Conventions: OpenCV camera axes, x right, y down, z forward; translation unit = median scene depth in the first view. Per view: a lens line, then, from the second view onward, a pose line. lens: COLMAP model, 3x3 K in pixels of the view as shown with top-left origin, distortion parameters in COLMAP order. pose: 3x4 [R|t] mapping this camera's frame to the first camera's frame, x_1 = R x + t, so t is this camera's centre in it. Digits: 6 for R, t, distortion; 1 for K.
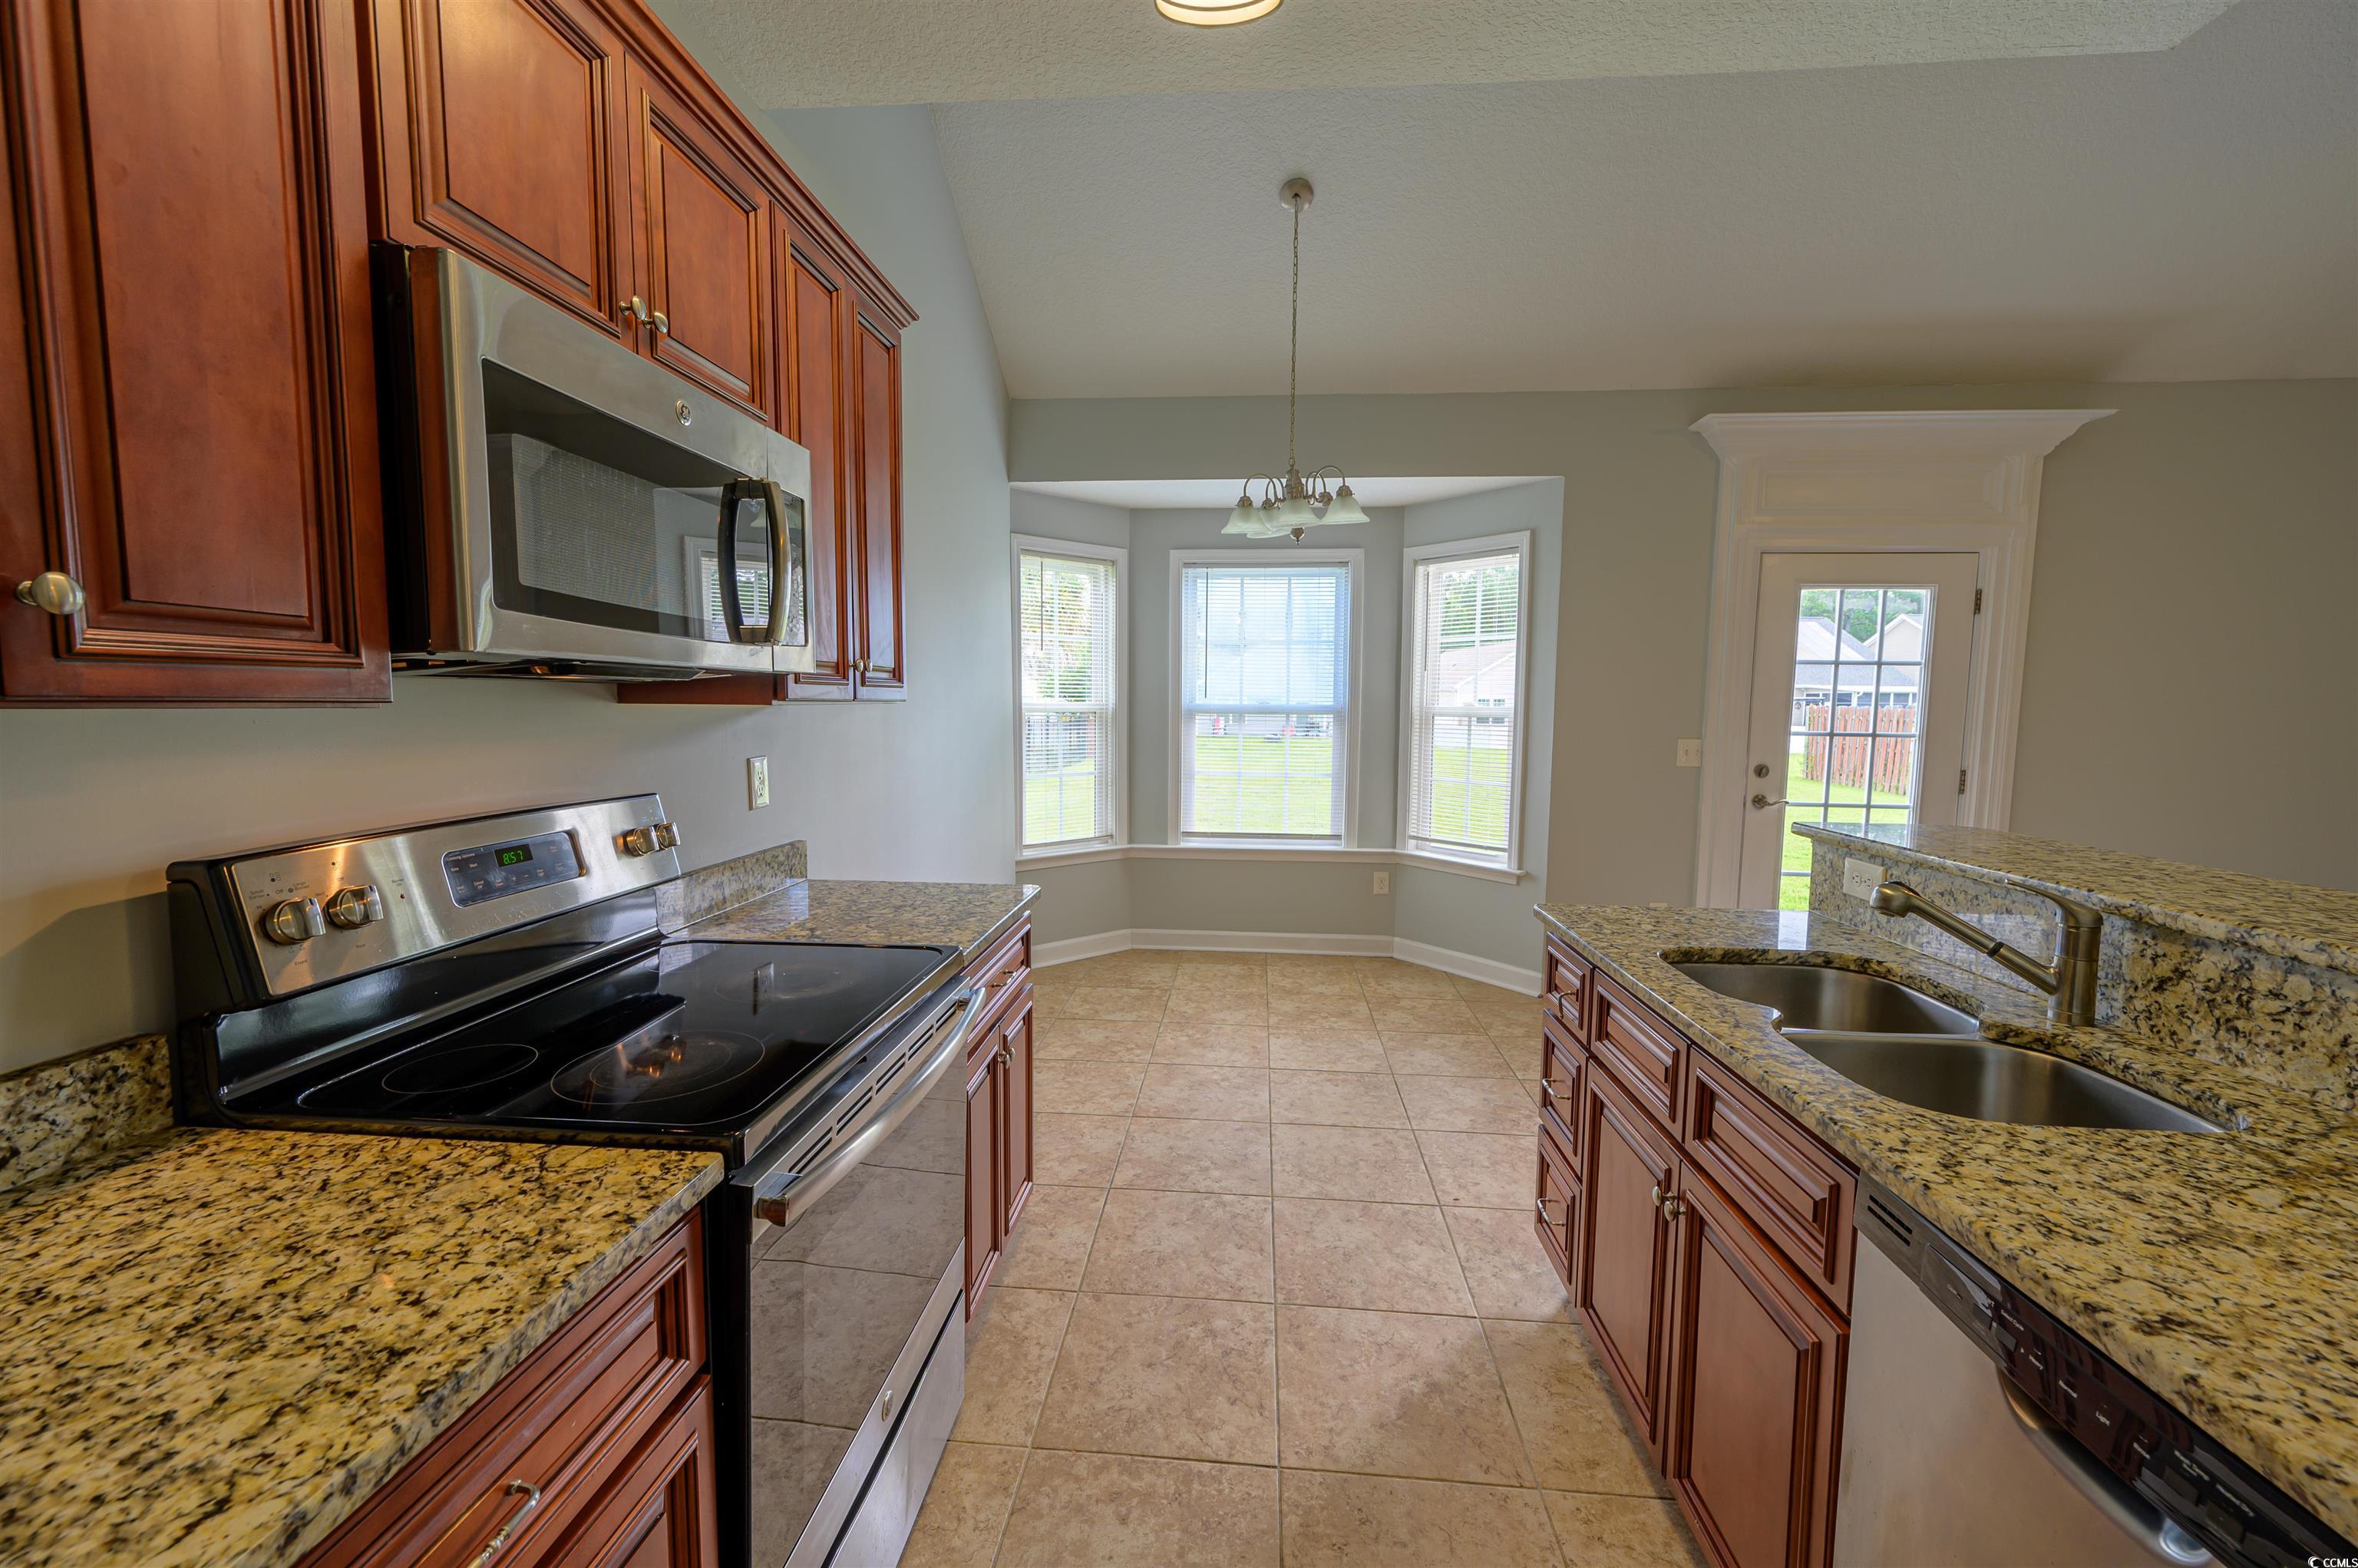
lens RADIAL K [[929.6, 0, 1185.6], [0, 929.6, 779.3], [0, 0, 1]] dist [-0.002594, 0.000721]
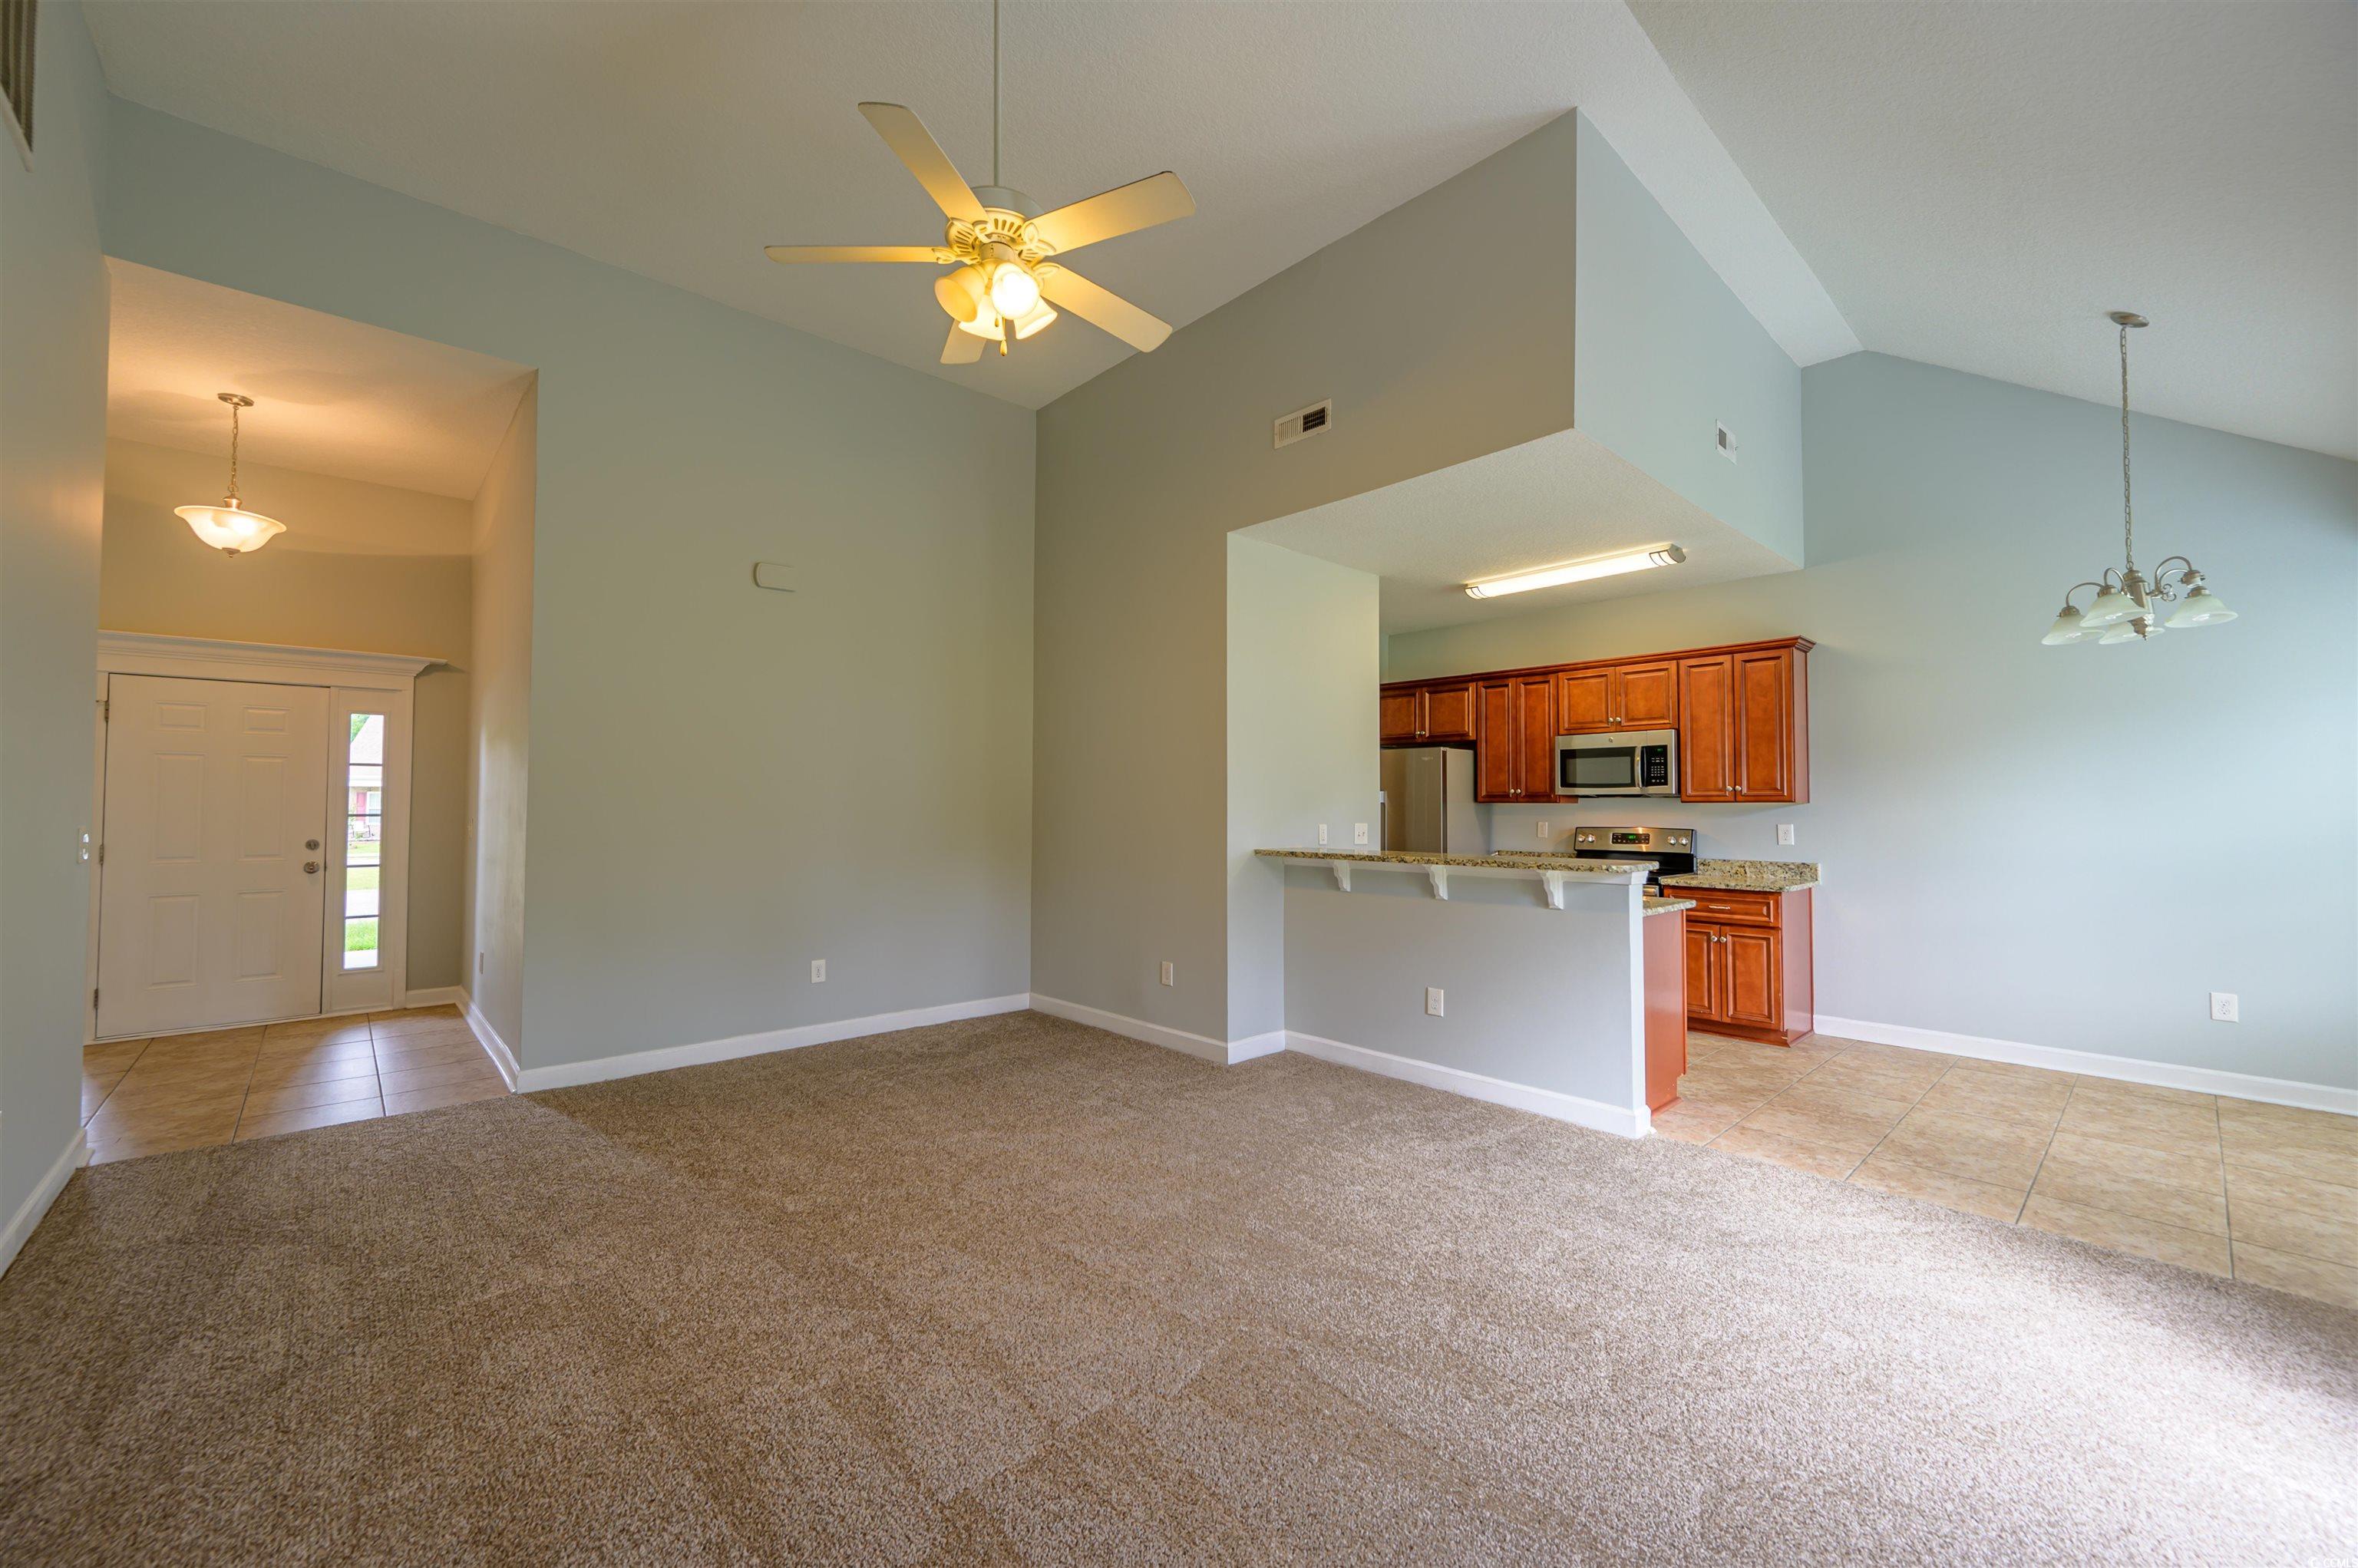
lens RADIAL K [[929.6, 0, 1172.4], [0, 929.6, 780.2], [0, 0, 1]] dist [-0.002594, 0.000721]
pose [[-0.682786, -0.033404, -0.729854, 1.328306], [-0.070447, 0.997310, 0.020259, -0.040629], [0.727214, 0.065249, -0.683302, 0.791254]]
